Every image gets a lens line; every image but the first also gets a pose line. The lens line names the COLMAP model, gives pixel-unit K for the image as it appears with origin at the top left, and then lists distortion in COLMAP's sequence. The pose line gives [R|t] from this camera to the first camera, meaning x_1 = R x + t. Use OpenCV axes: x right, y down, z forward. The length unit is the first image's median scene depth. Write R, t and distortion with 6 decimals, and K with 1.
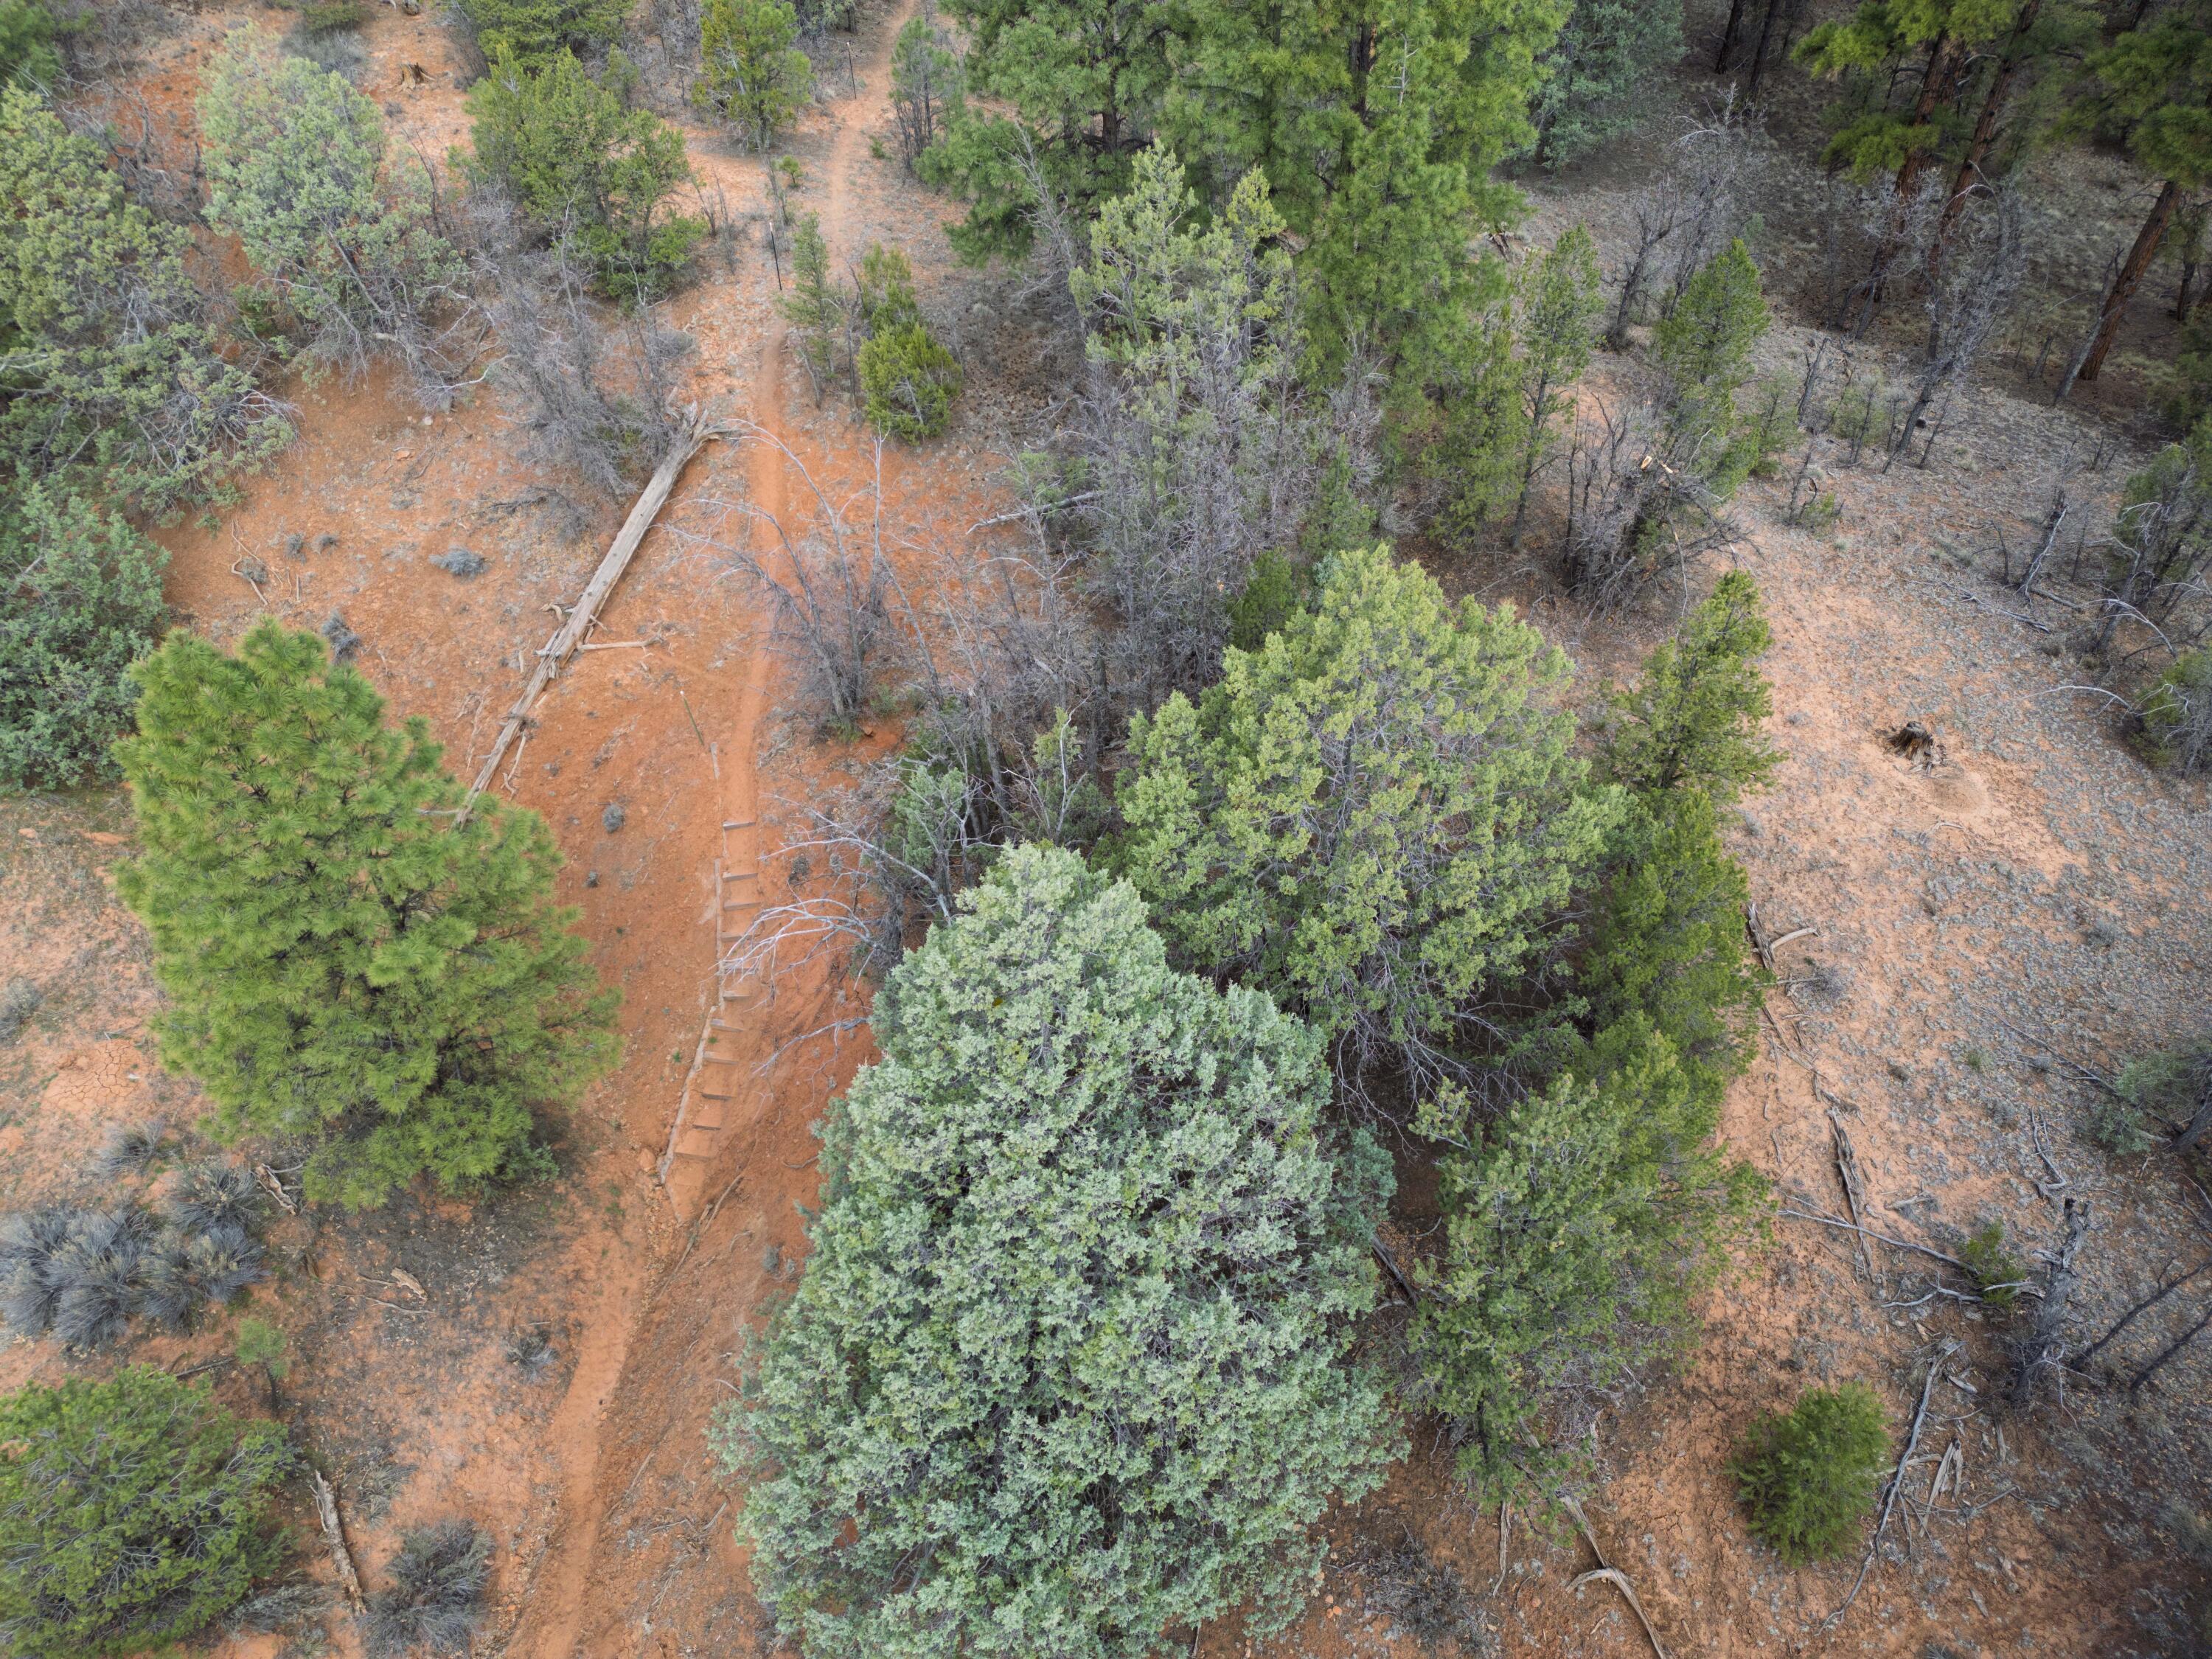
lens RADIAL K [[1555.2, 0, 1103.0], [0, 1555.2, 831.9], [0, 0, 1]] dist [0.078594, -0.062954]
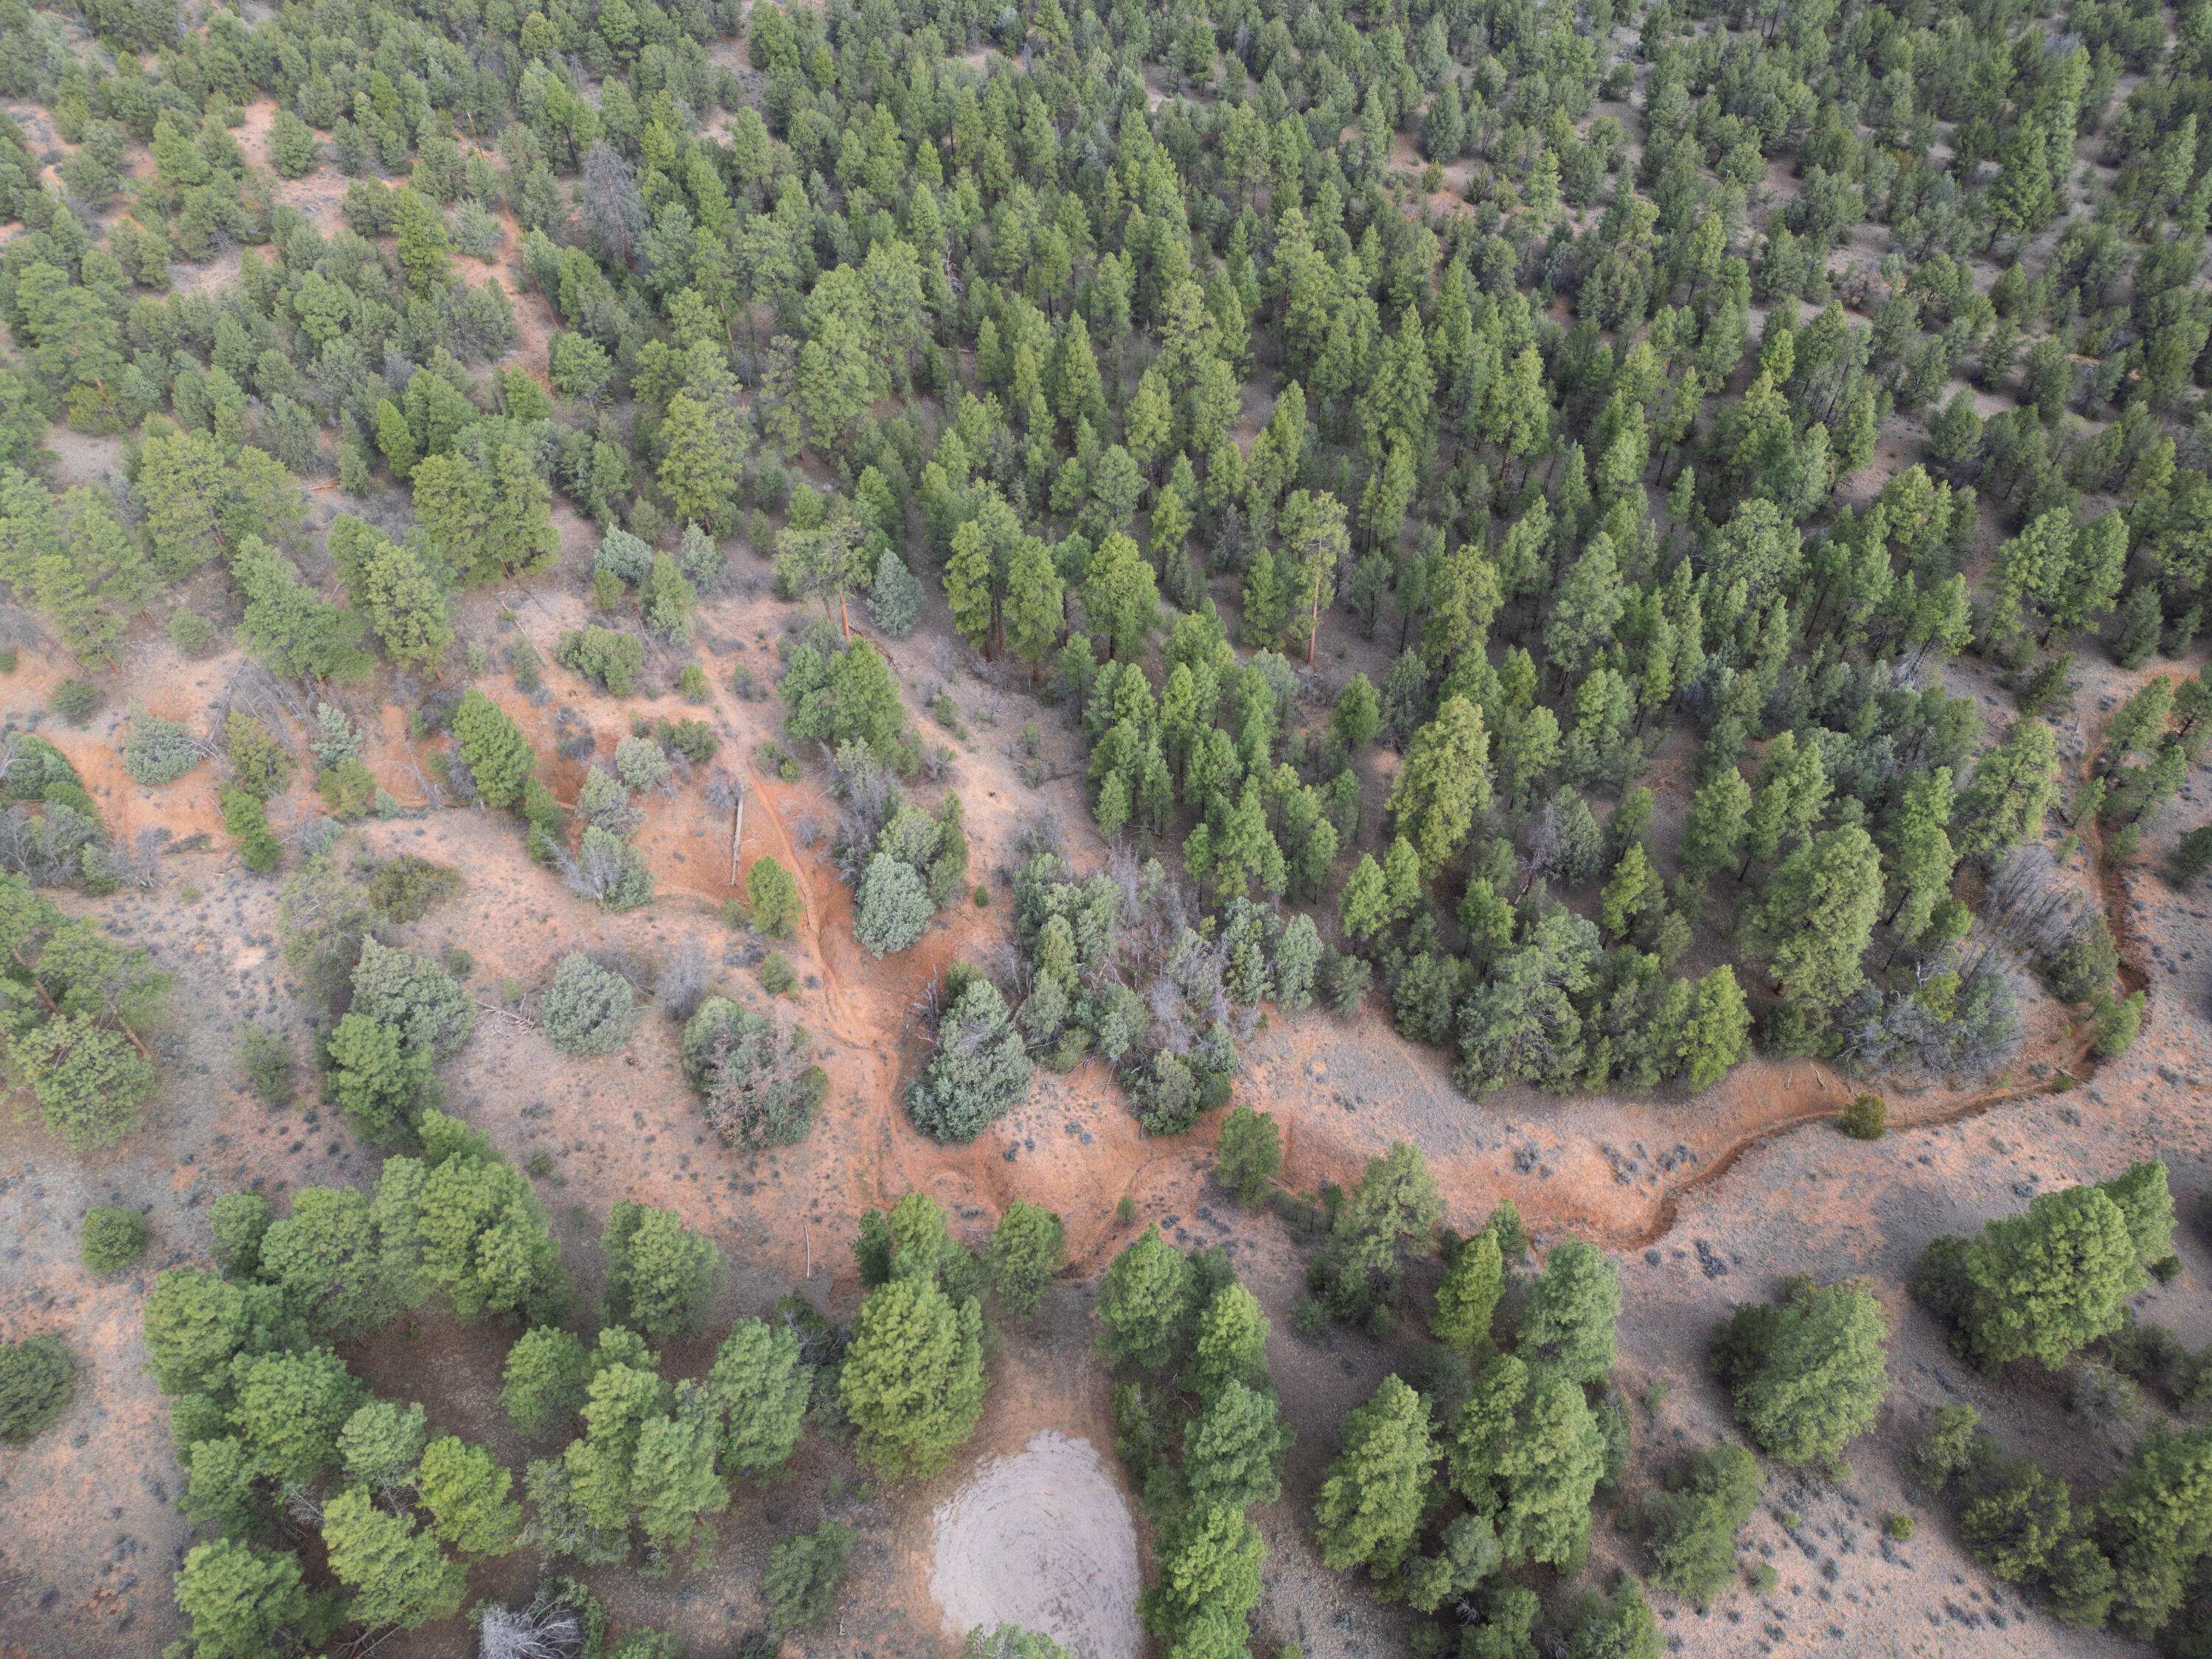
lens RADIAL K [[1555.2, 0, 1118.9], [0, 1555.2, 834.8], [0, 0, 1]] dist [0.078594, -0.062954]
pose [[0.911882, -0.287990, 0.292461, -0.820720], [0.274048, 0.957633, 0.088522, -0.304579], [-0.305564, -0.000573, 0.952171, -4.796385]]
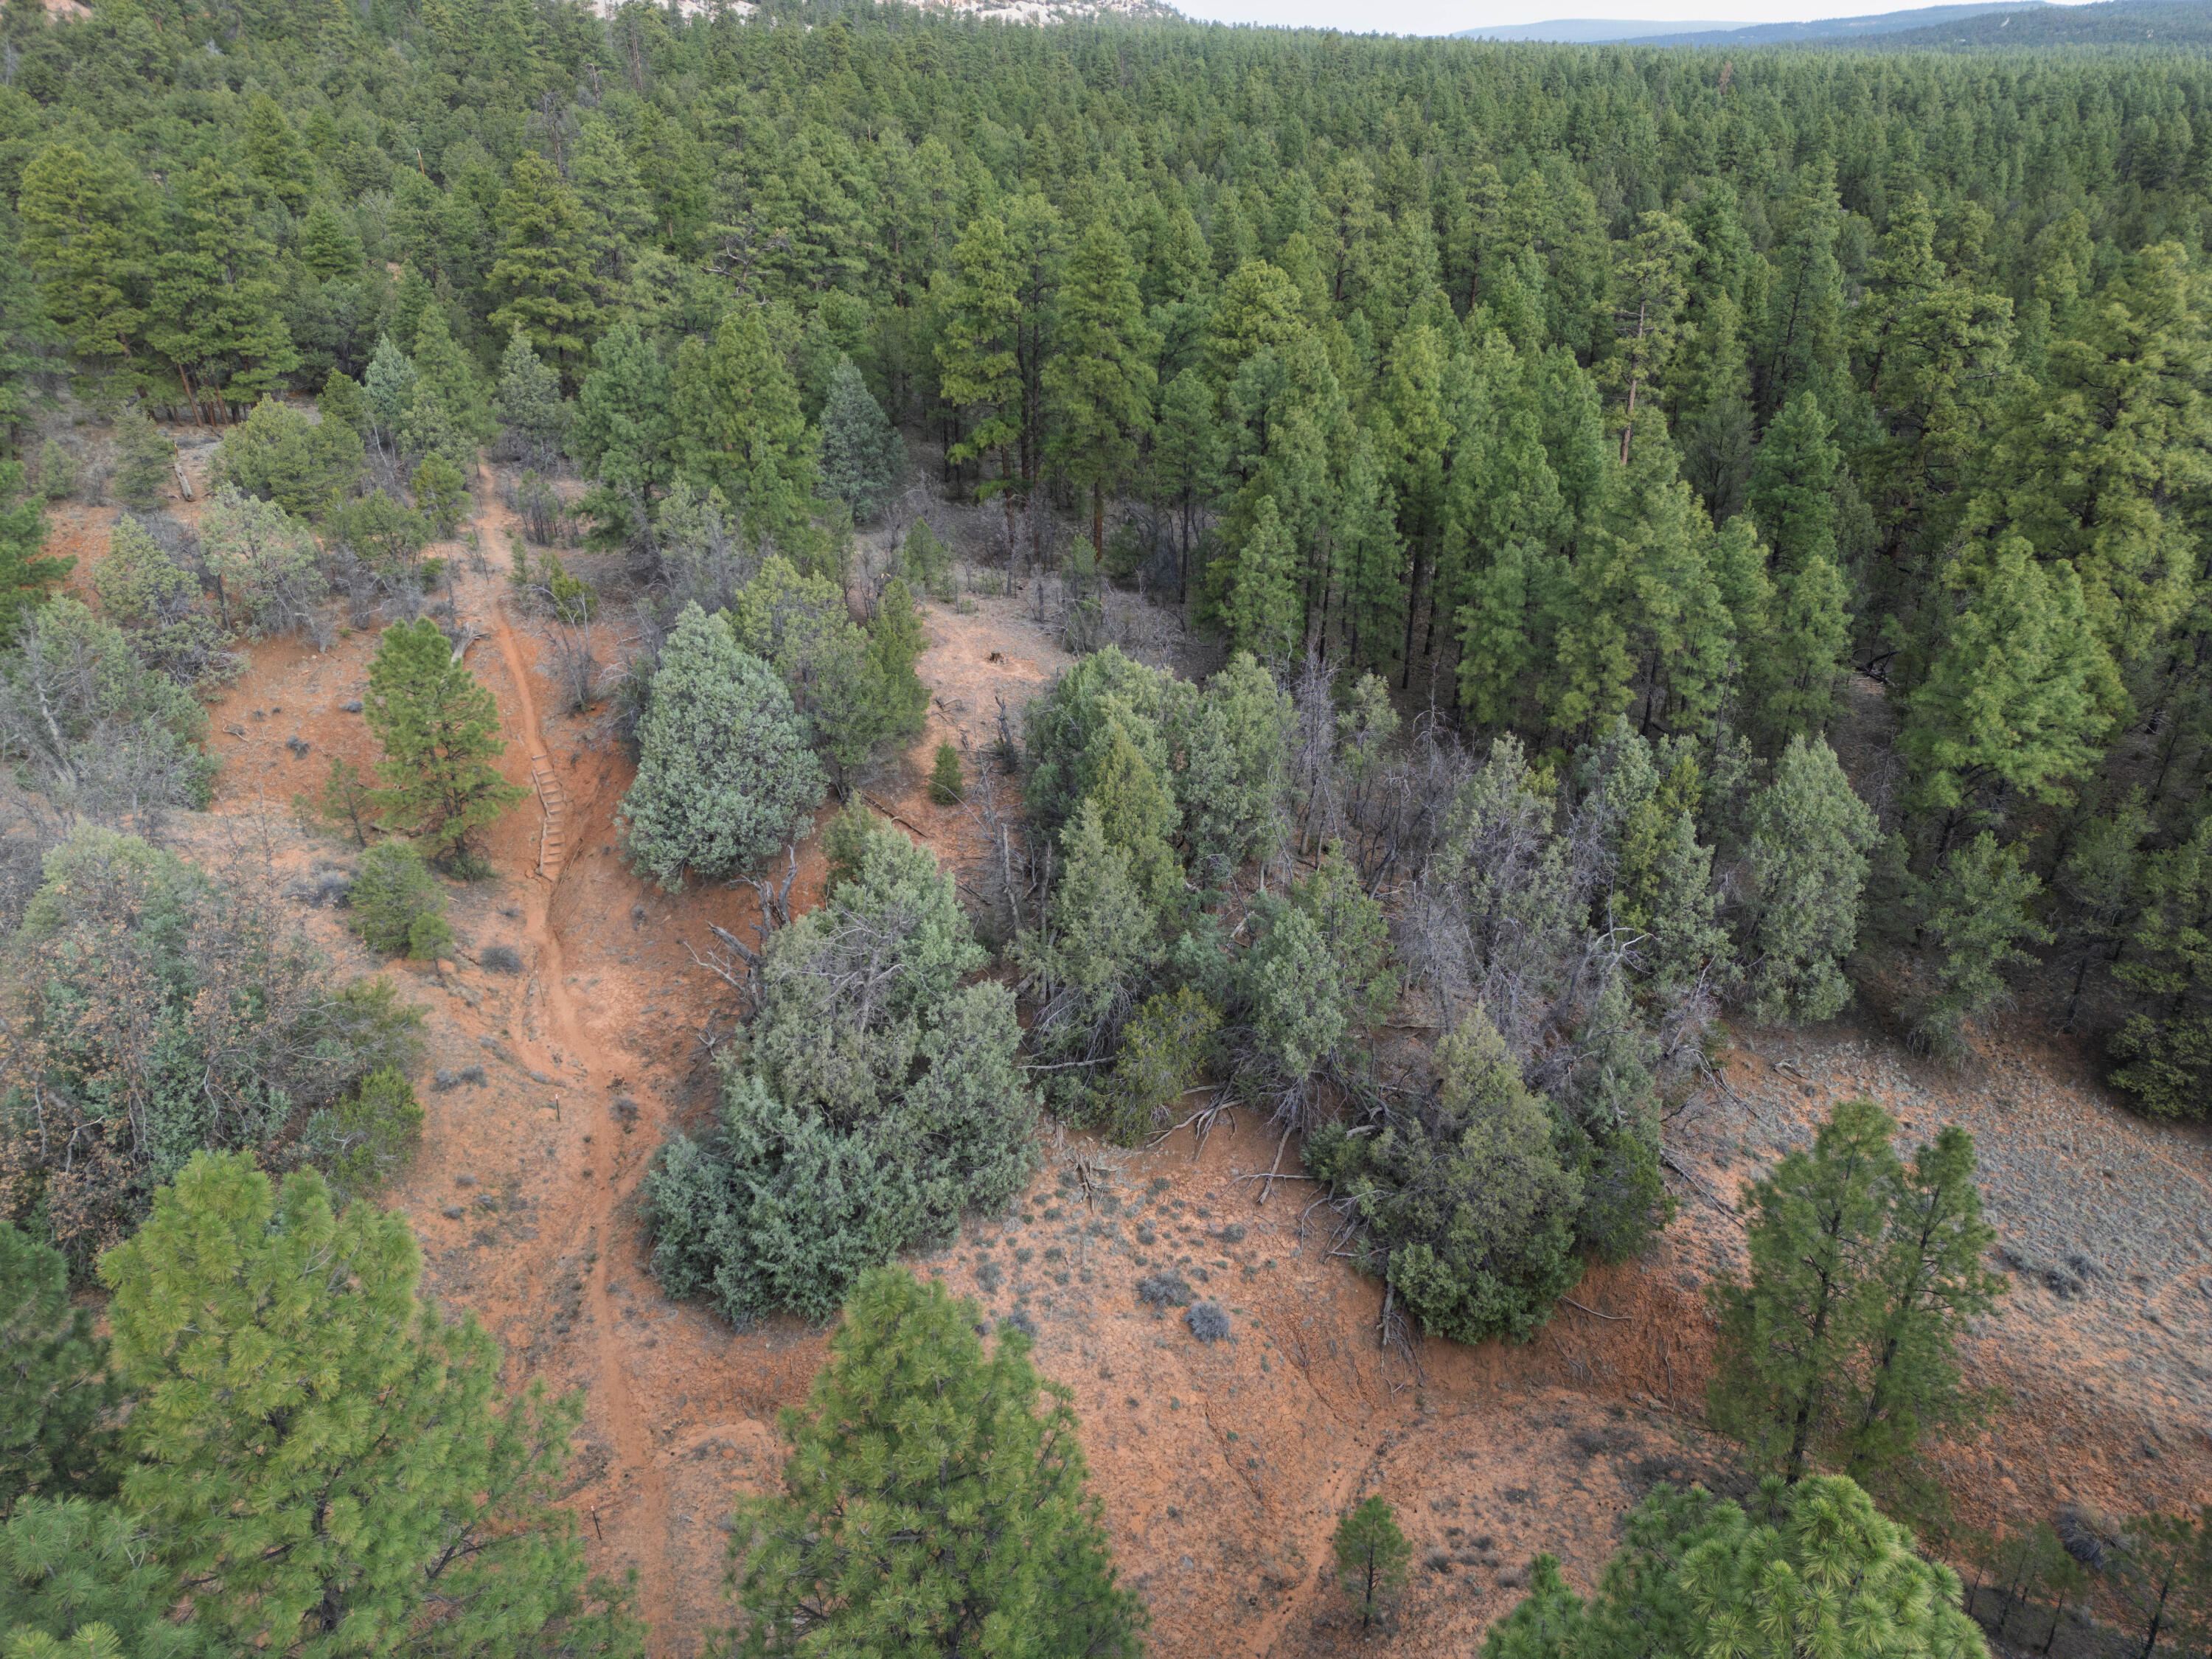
lens RADIAL K [[1555.2, 0, 1114.7], [0, 1555.2, 825.0], [0, 0, 1]] dist [0.078594, -0.062954]
pose [[0.932170, -0.150684, 0.329172, -0.239768], [0.236420, 0.941975, -0.238305, 0.934285], [-0.274163, 0.299963, 0.913705, -1.487825]]
